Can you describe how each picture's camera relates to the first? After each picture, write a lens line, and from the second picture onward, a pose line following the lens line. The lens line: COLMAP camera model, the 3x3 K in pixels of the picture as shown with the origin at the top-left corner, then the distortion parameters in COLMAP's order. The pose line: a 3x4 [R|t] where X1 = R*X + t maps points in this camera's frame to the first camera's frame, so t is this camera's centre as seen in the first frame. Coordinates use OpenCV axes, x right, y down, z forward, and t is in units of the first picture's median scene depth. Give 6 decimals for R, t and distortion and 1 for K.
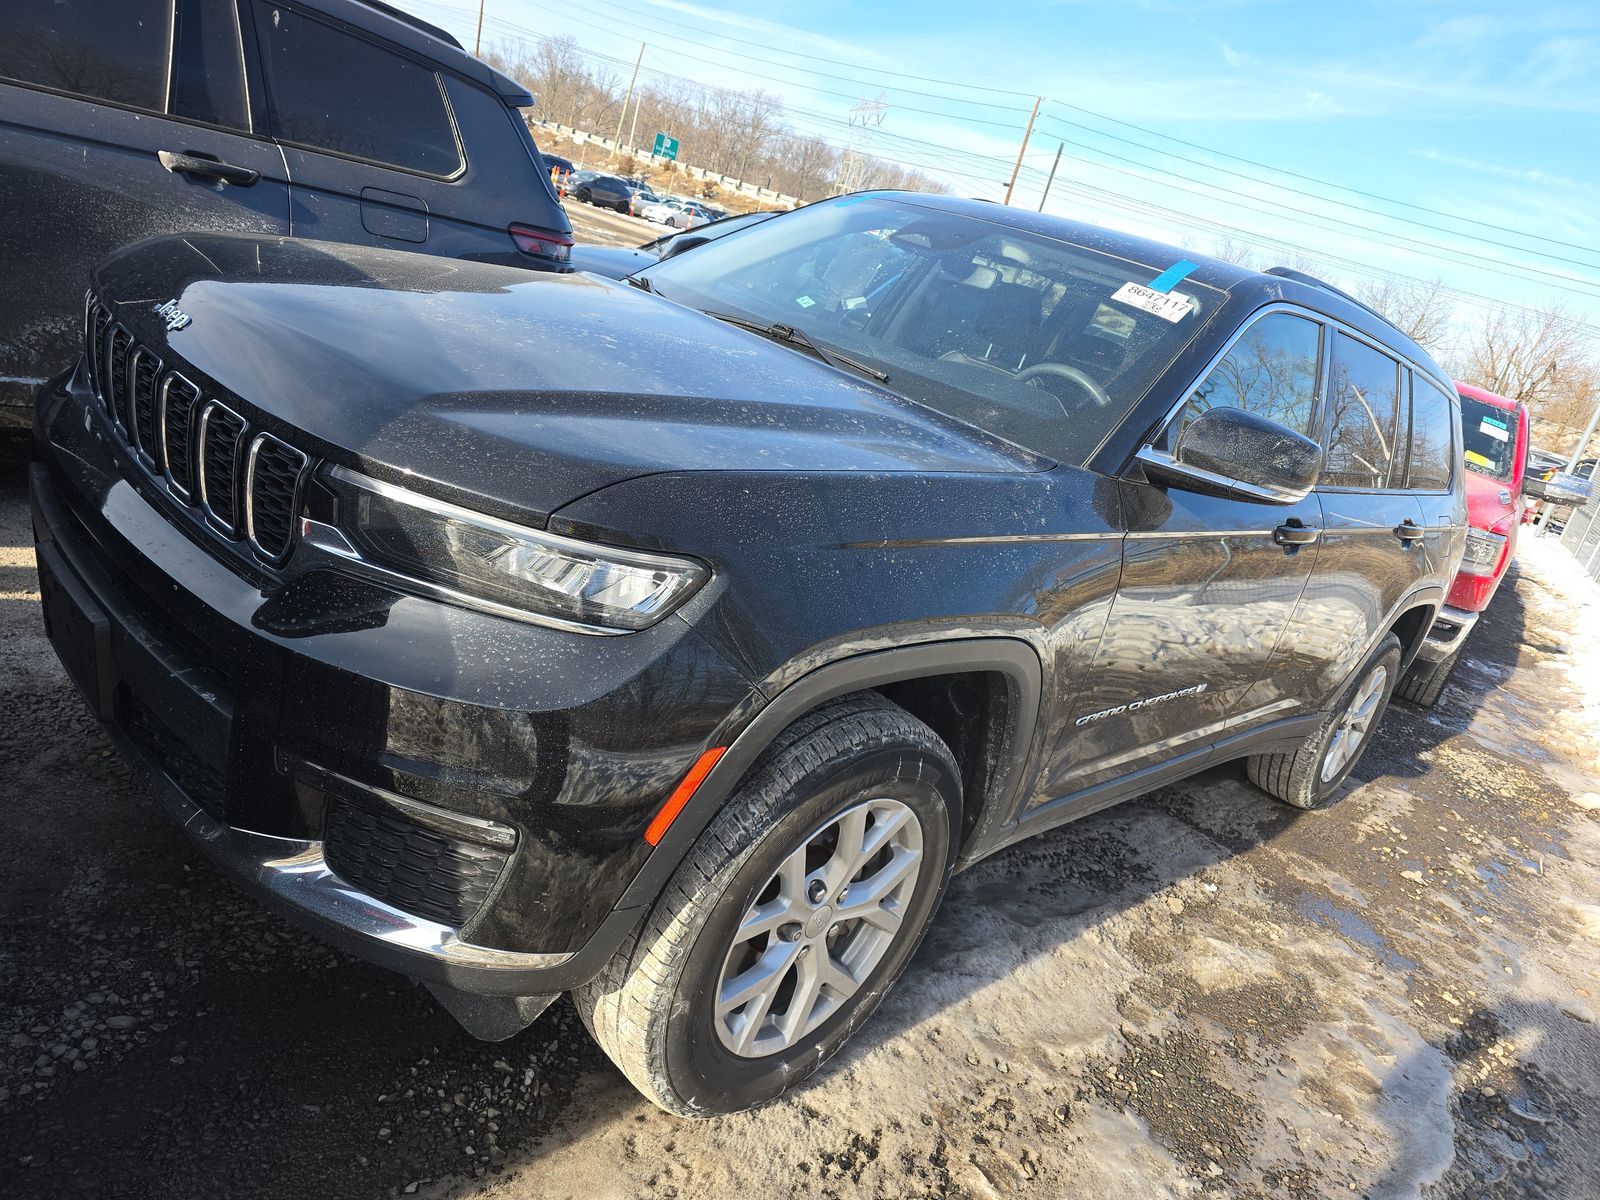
lens RADIAL K [[1055.1, 0, 797.9], [0, 1055.1, 603.5], [0, 0, 1]] dist [0.030159, -0.019597]
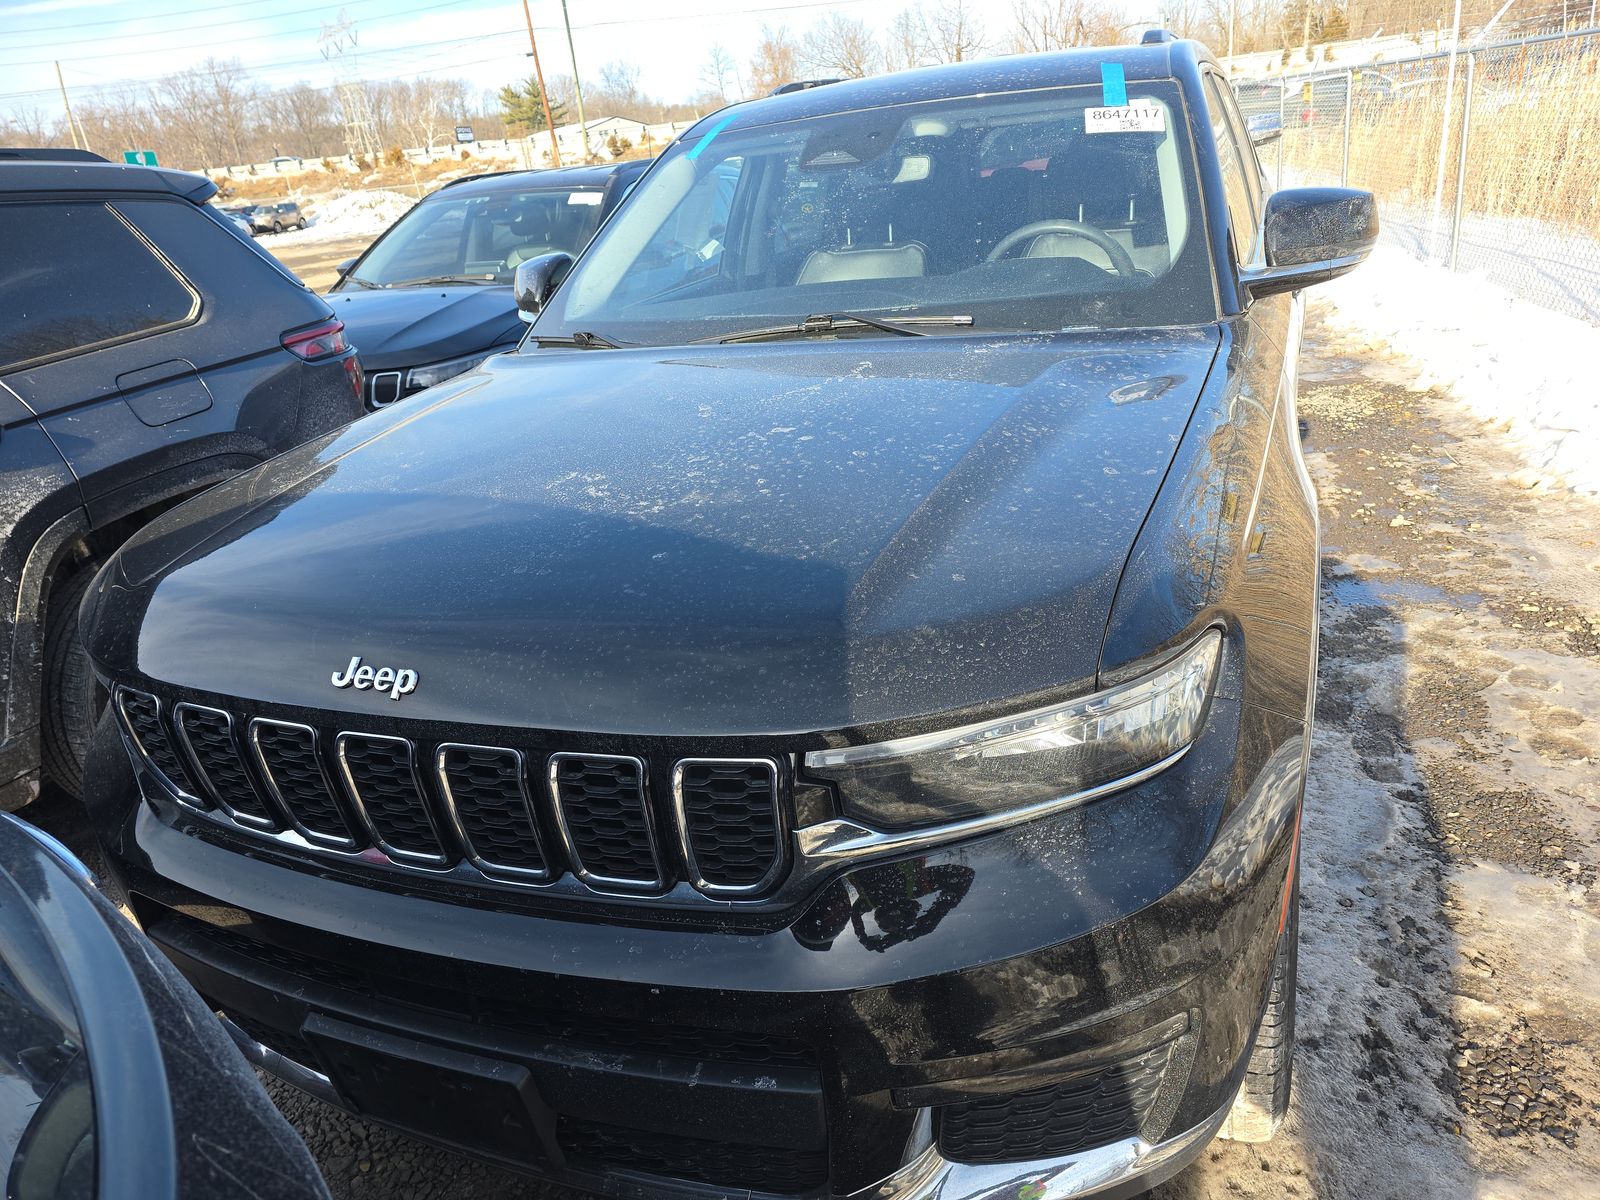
lens RADIAL K [[1055.1, 0, 805.9], [0, 1055.1, 602.9], [0, 0, 1]] dist [0.030159, -0.019597]
pose [[0.850496, -0.486981, 0.198762, -0.267020], [0.461783, 0.872241, 0.161097, -0.173875], [-0.251820, -0.045227, 0.966717, 0.132036]]
